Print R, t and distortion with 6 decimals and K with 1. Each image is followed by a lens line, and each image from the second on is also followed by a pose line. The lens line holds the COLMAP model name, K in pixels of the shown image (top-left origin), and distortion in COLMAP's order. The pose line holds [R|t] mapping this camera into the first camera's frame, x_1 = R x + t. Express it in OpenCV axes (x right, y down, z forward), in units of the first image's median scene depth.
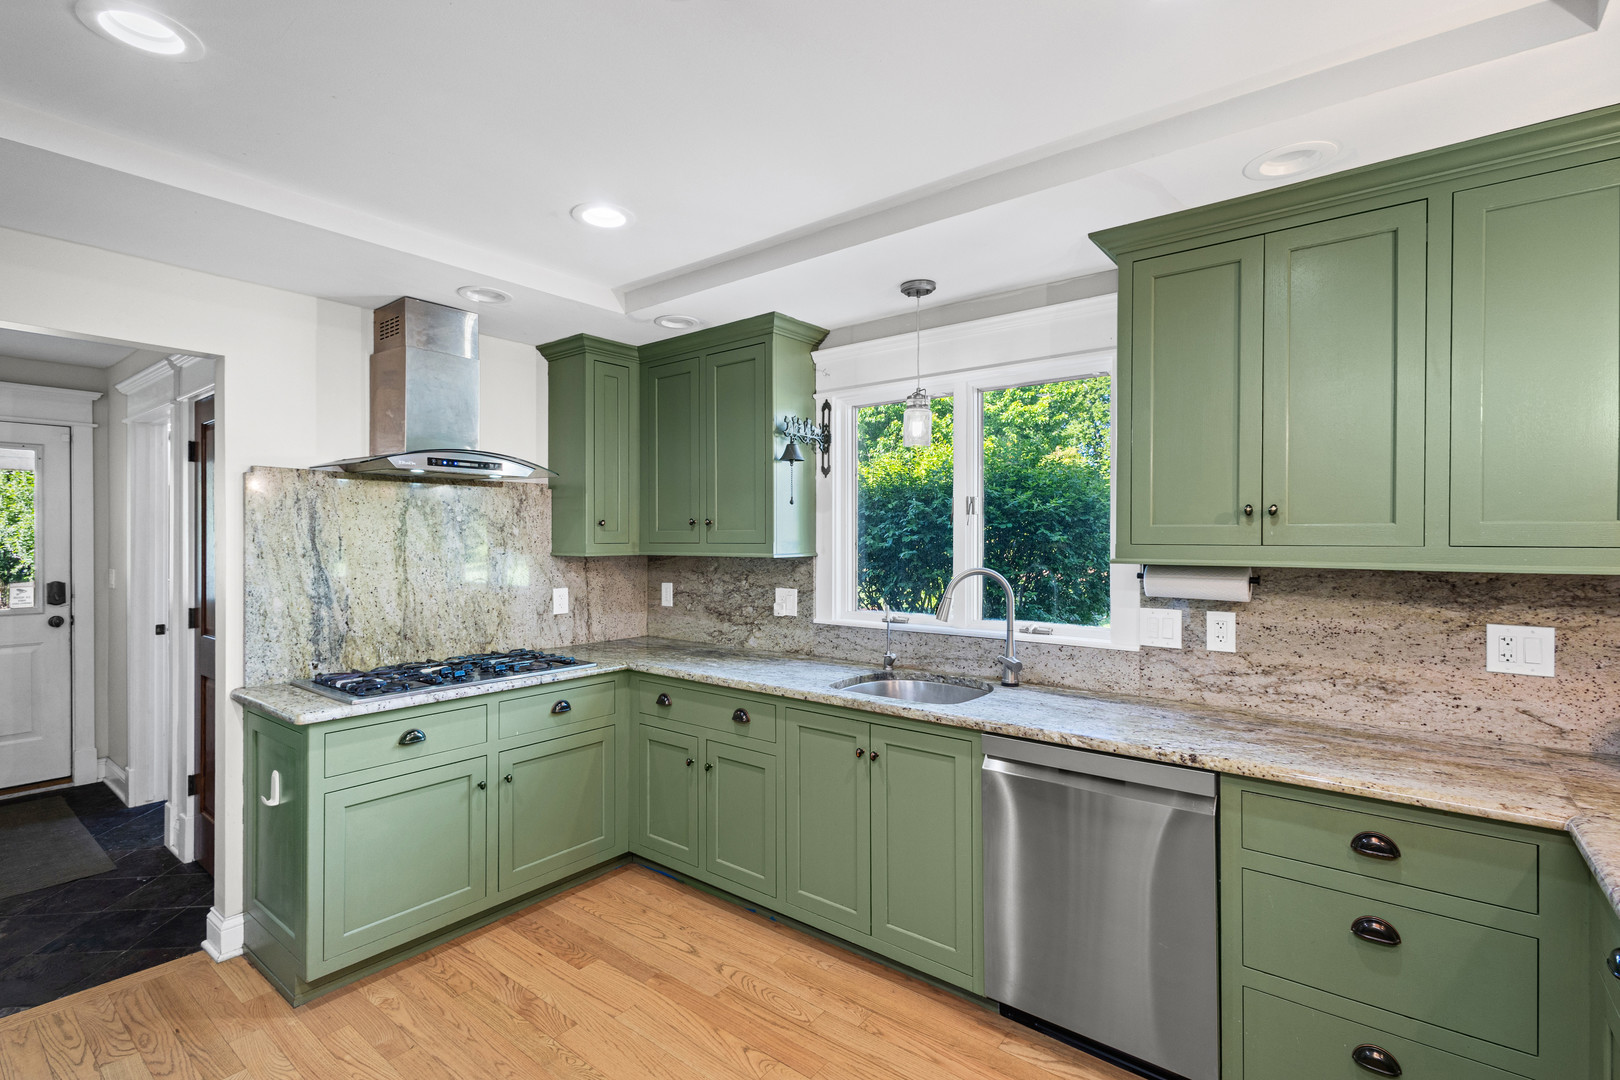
lens RADIAL K [[746.5, 0, 807.1], [0, 746.5, 548.1], [0, 0, 1]] dist [0.011584, -0.001520]
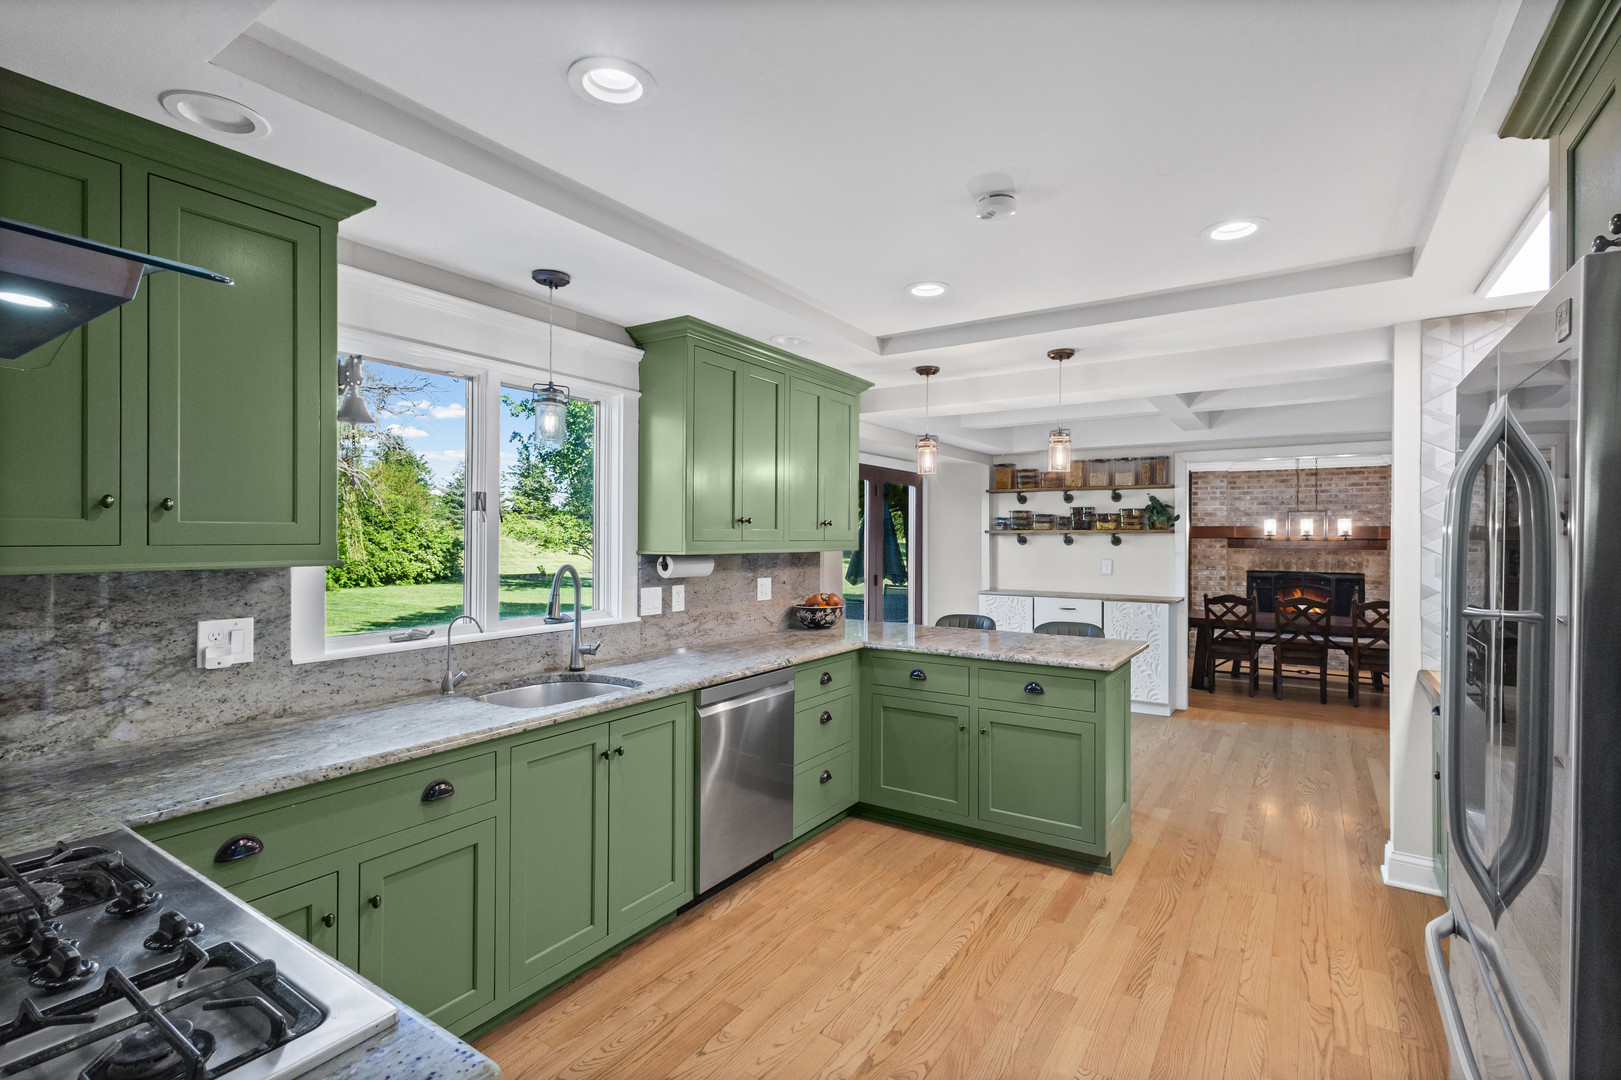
lens RADIAL K [[747.0, 0, 840.4], [0, 747.0, 543.6], [0, 0, 1]] dist [0.011584, -0.001520]
pose [[-0.109132, -0.009979, 0.993977, -0.801628], [0.009225, 0.999896, 0.011051, -0.010419], [-0.993984, 0.010375, -0.109028, 0.681144]]
